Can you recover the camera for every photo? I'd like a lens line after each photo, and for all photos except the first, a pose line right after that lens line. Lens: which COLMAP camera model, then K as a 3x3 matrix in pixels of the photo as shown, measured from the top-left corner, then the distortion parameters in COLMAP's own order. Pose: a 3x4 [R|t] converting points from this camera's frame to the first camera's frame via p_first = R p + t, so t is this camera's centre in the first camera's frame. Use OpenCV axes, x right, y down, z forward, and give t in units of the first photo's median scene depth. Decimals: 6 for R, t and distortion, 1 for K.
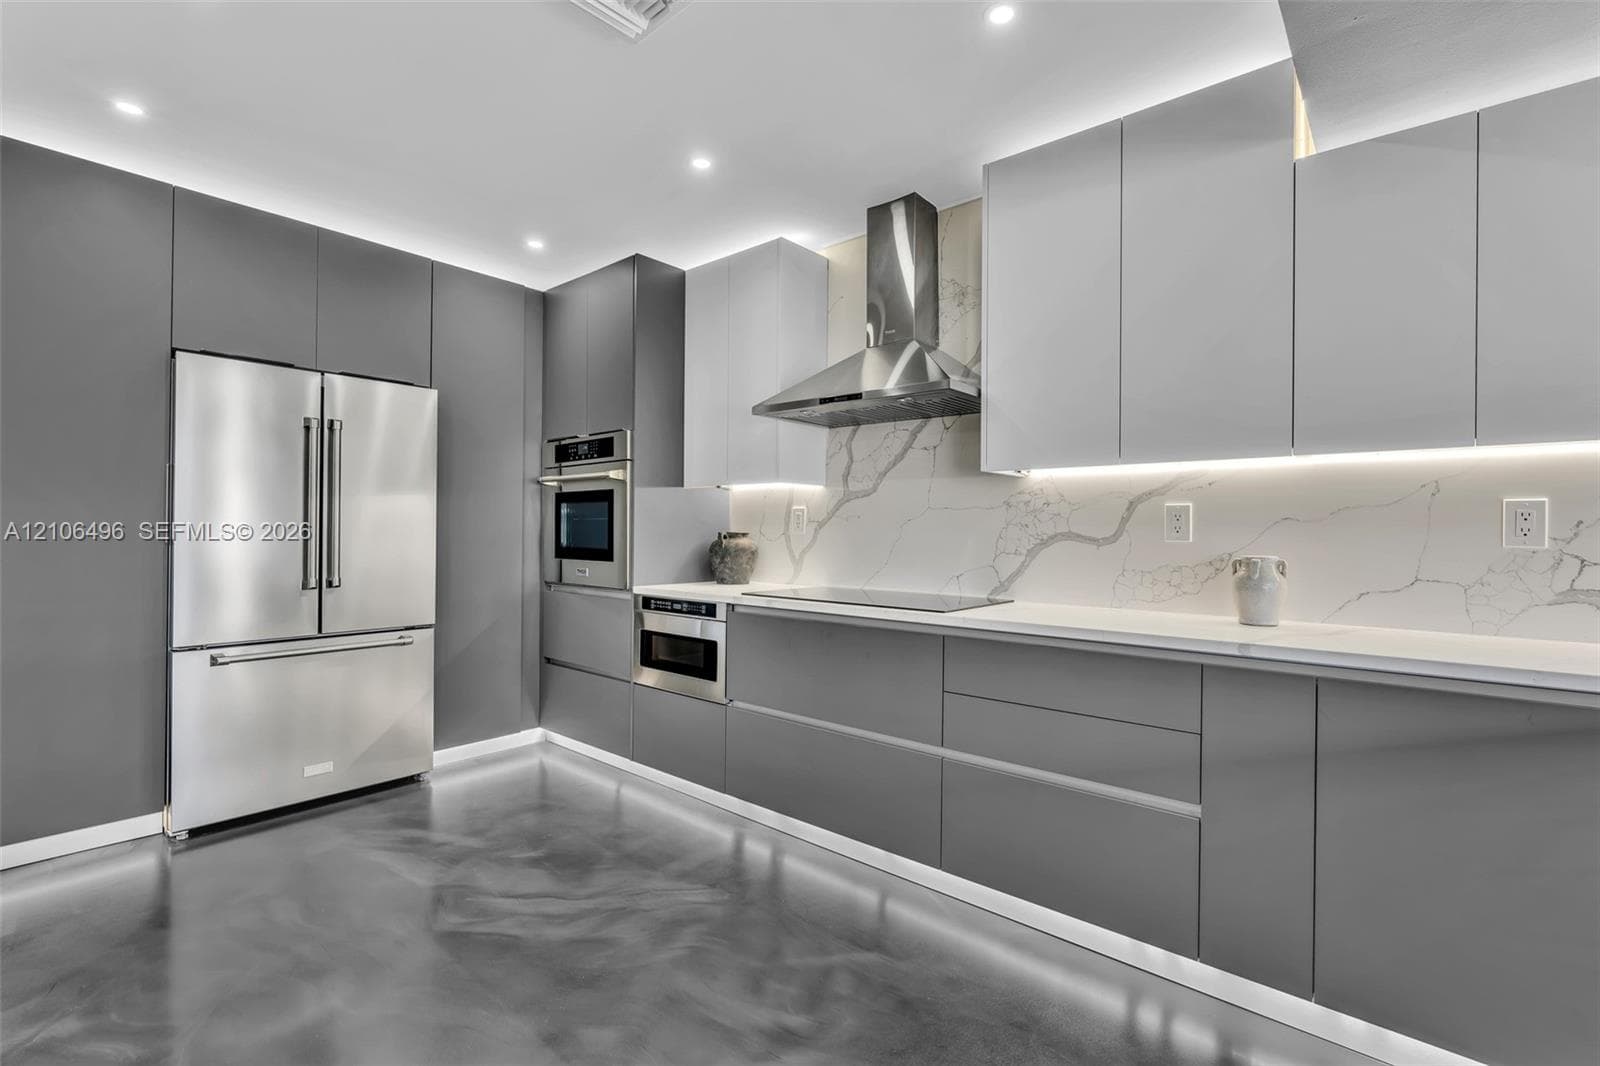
lens RADIAL K [[712.4, 0, 800.0], [0, 712.4, 533.0], [0, 0, 1]] dist [-0.001256, 0.000305]
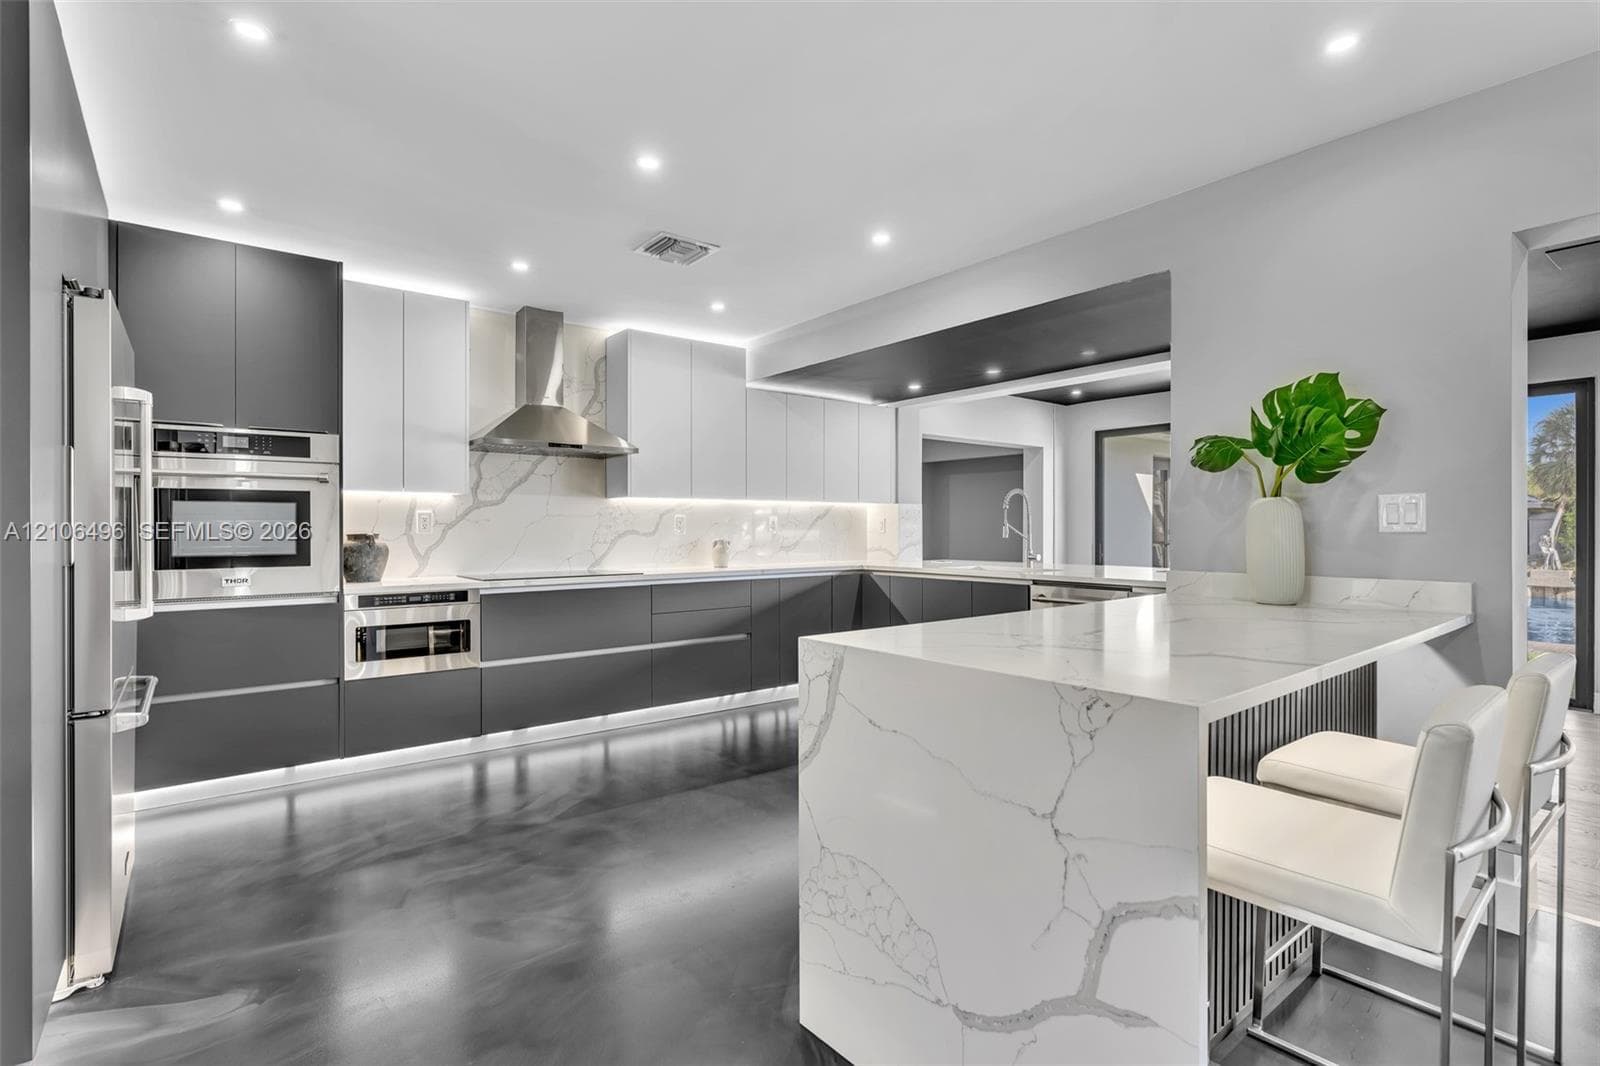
lens RADIAL K [[712.4, 0, 800.0], [0, 712.4, 533.0], [0, 0, 1]] dist [-0.001256, 0.000305]
pose [[0.225312, -0.016599, 0.974145, -1.175257], [0.006484, 0.999858, 0.015537, -0.017046], [-0.974265, 0.002815, 0.225387, 0.138570]]
